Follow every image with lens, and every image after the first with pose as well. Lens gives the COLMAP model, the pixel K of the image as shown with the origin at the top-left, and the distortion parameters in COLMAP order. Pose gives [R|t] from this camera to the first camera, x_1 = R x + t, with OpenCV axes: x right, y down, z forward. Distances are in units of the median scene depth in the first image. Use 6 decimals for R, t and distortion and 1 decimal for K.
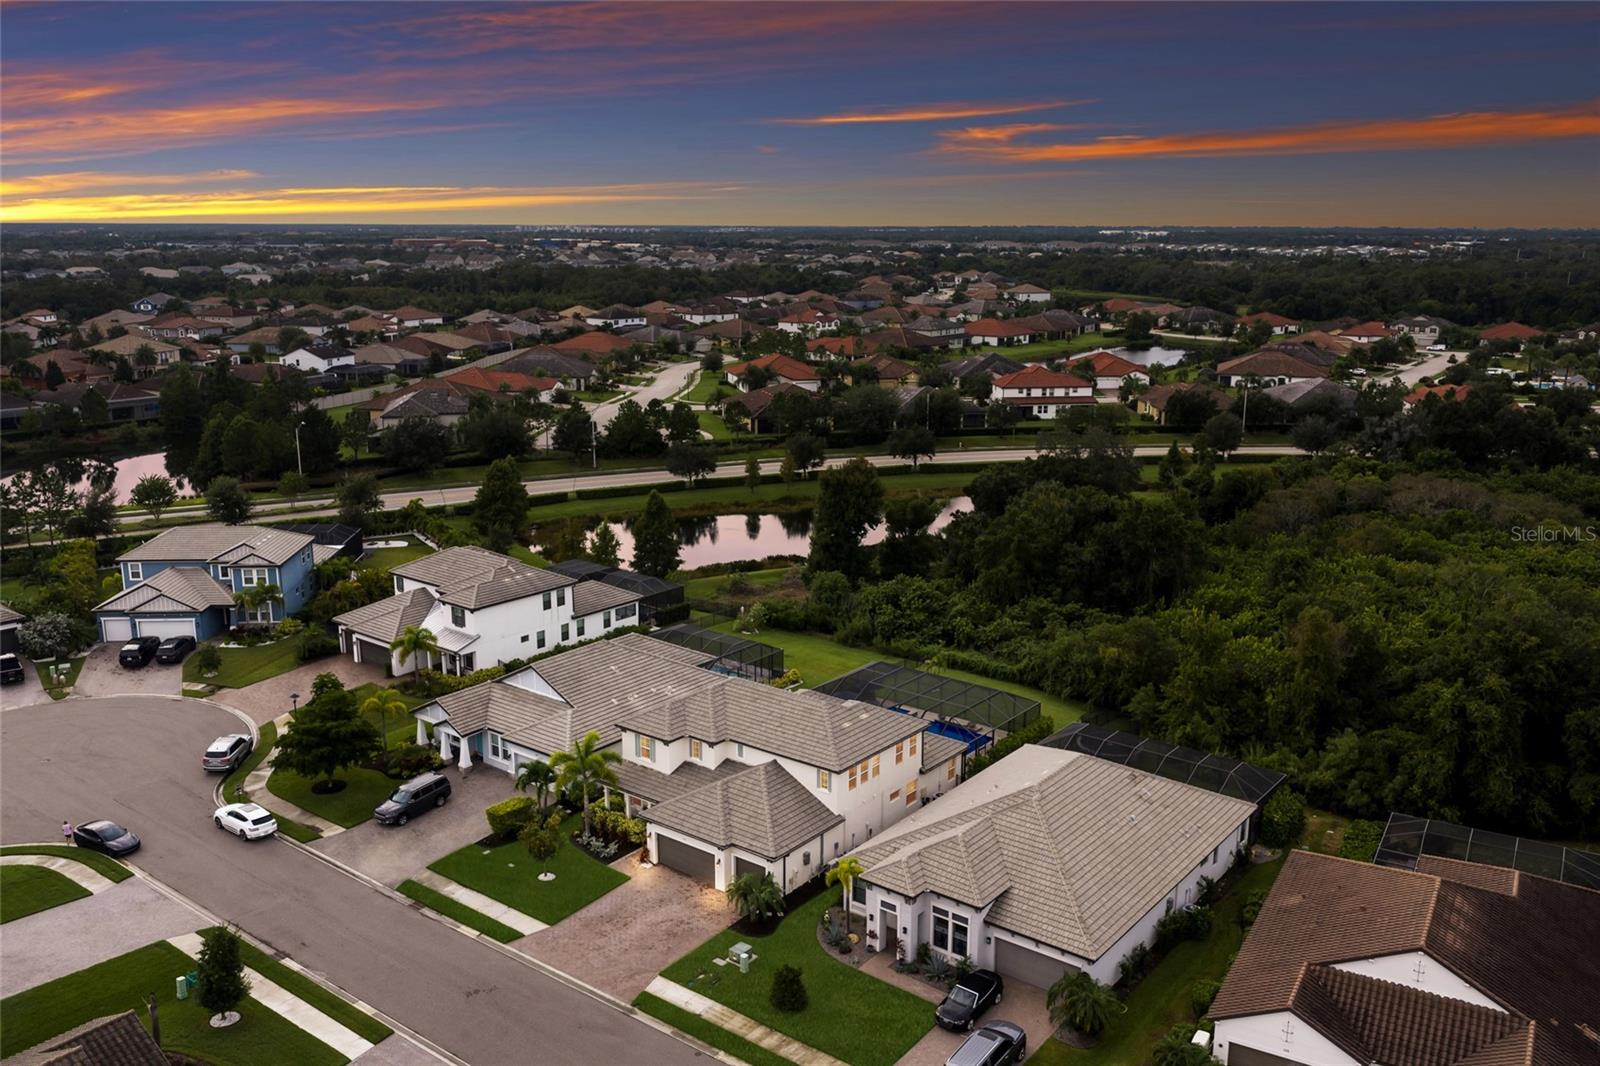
lens RADIAL K [[1332.8, 0, 800.5], [0, 1332.8, 540.1], [0, 0, 1]] dist [0.007827, -0.014607]
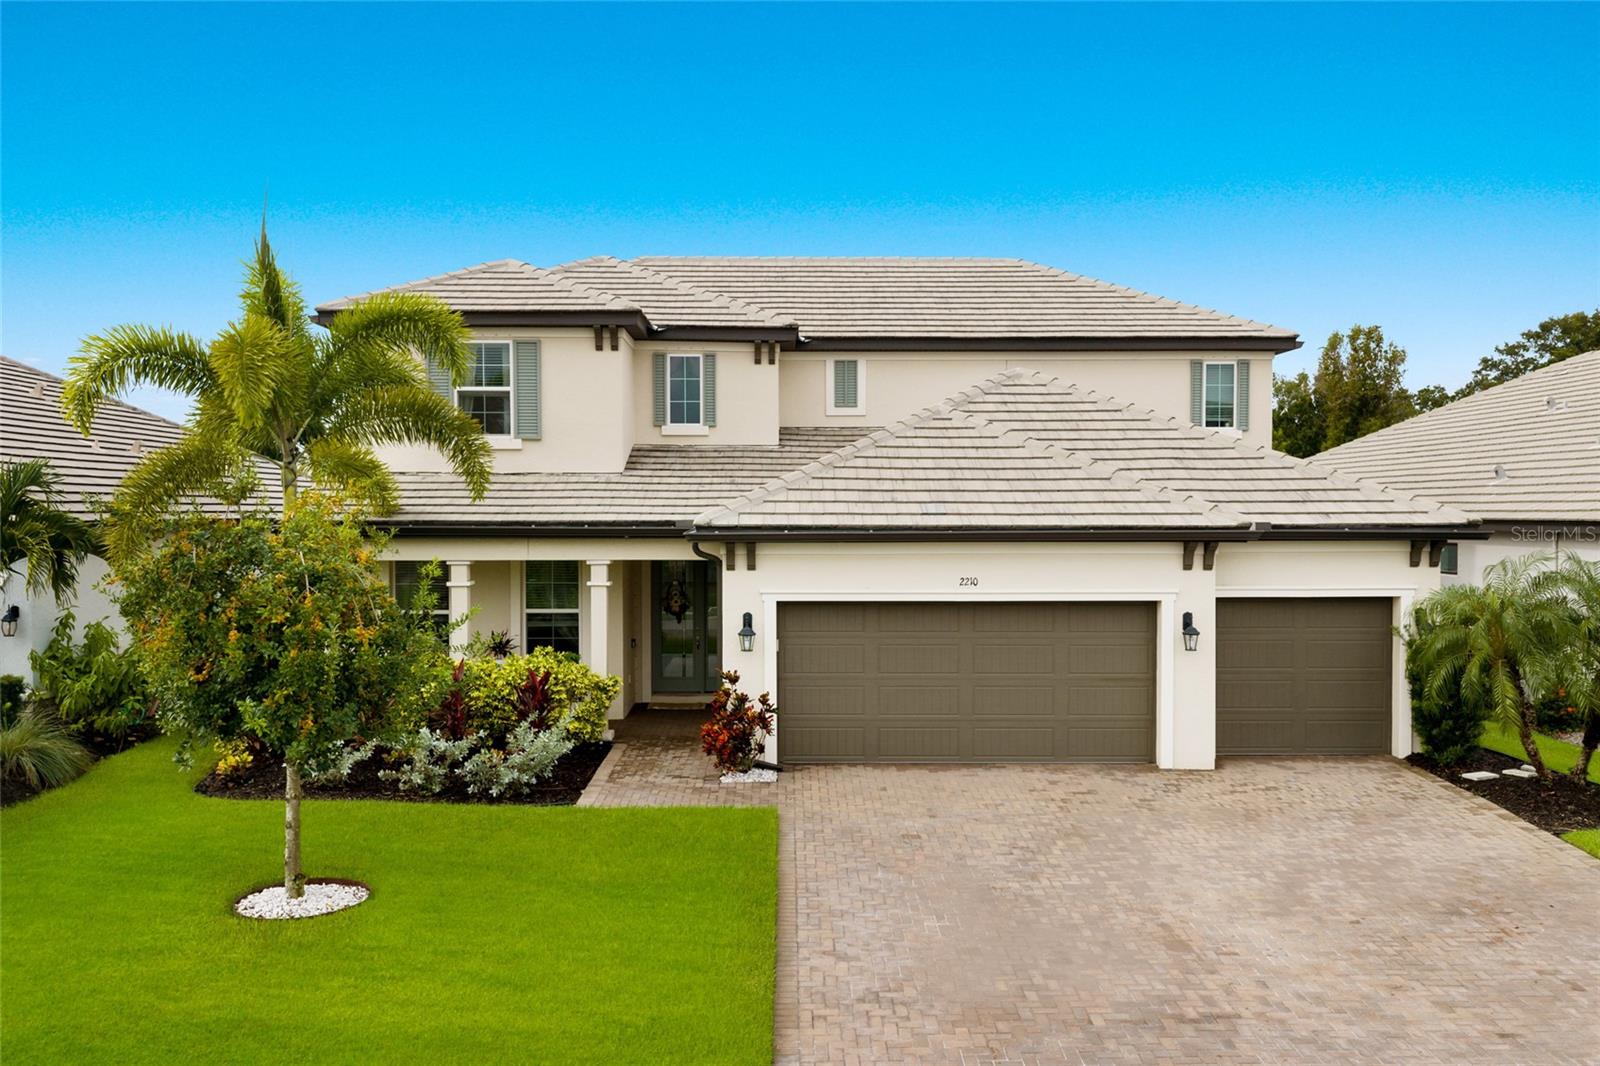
lens RADIAL K [[1331.9, 0, 800.0], [0, 1331.9, 533.0], [0, 0, 1]] dist [0.020764, -0.009440]
pose [[0.776147, -0.013981, 0.630397, -0.160160], [0.148320, 0.975751, -0.160972, 0.163564], [-0.612860, 0.218438, 0.759399, 0.564257]]
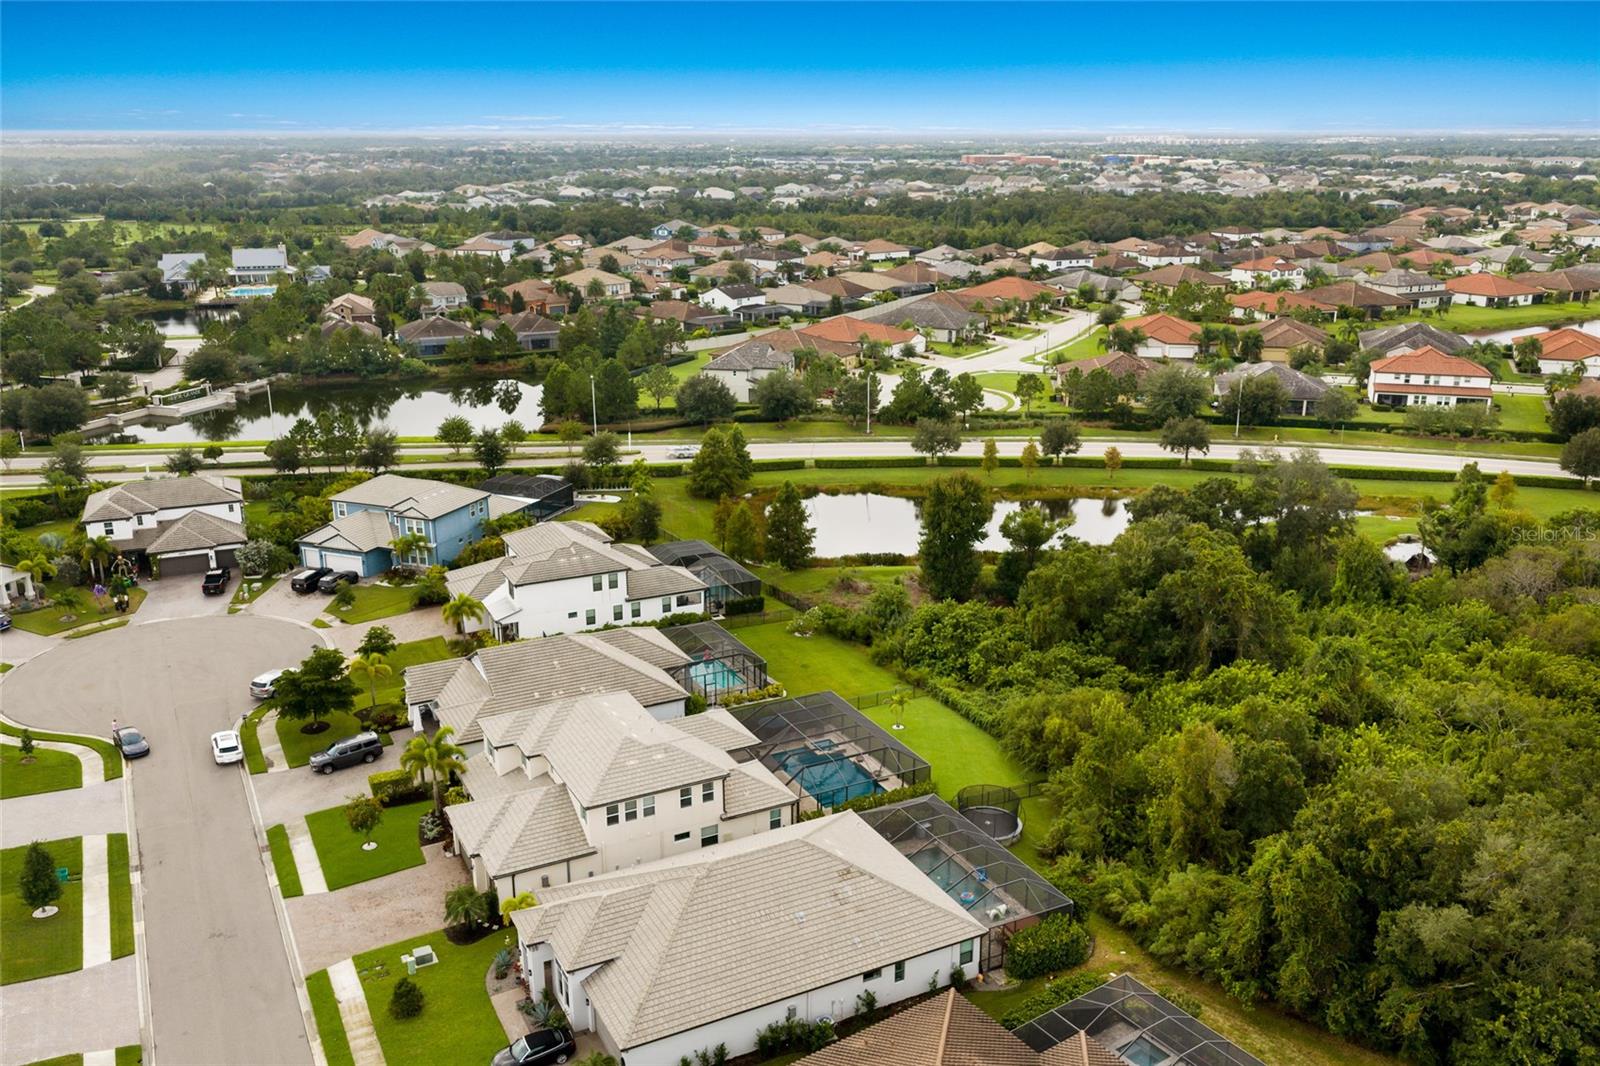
lens RADIAL K [[1331.9, 0, 800.0], [0, 1331.9, 533.0], [0, 0, 1]] dist [0.020764, -0.009440]
pose [[0.908010, 0.116391, -0.402456, 0.387995], [-0.092402, 0.992615, 0.078592, -0.094601], [0.408631, -0.034175, 0.912060, 0.071620]]
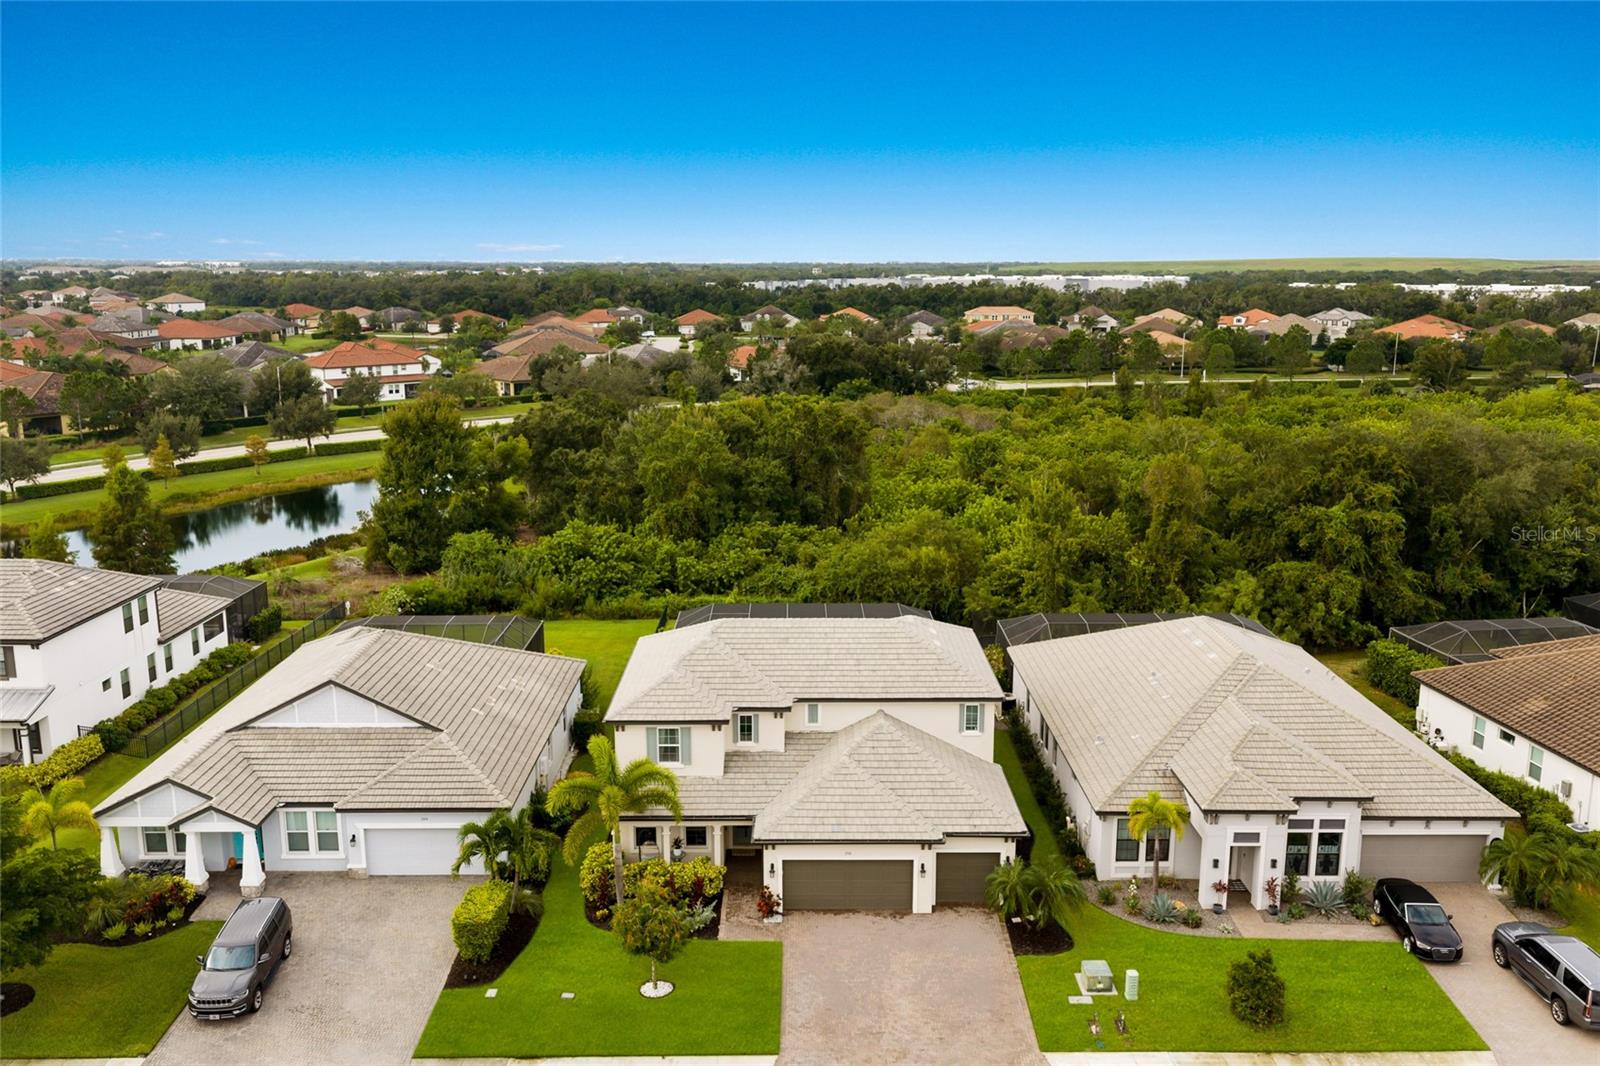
lens RADIAL K [[1333.1, 0, 800.0], [0, 1333.1, 533.0], [0, 0, 1]] dist [0.027252, -0.013924]
pose [[0.785099, -0.126261, 0.606364, -0.307032], [0.145825, 0.989162, 0.017161, 0.041203], [-0.601959, 0.074950, 0.795002, 0.334672]]
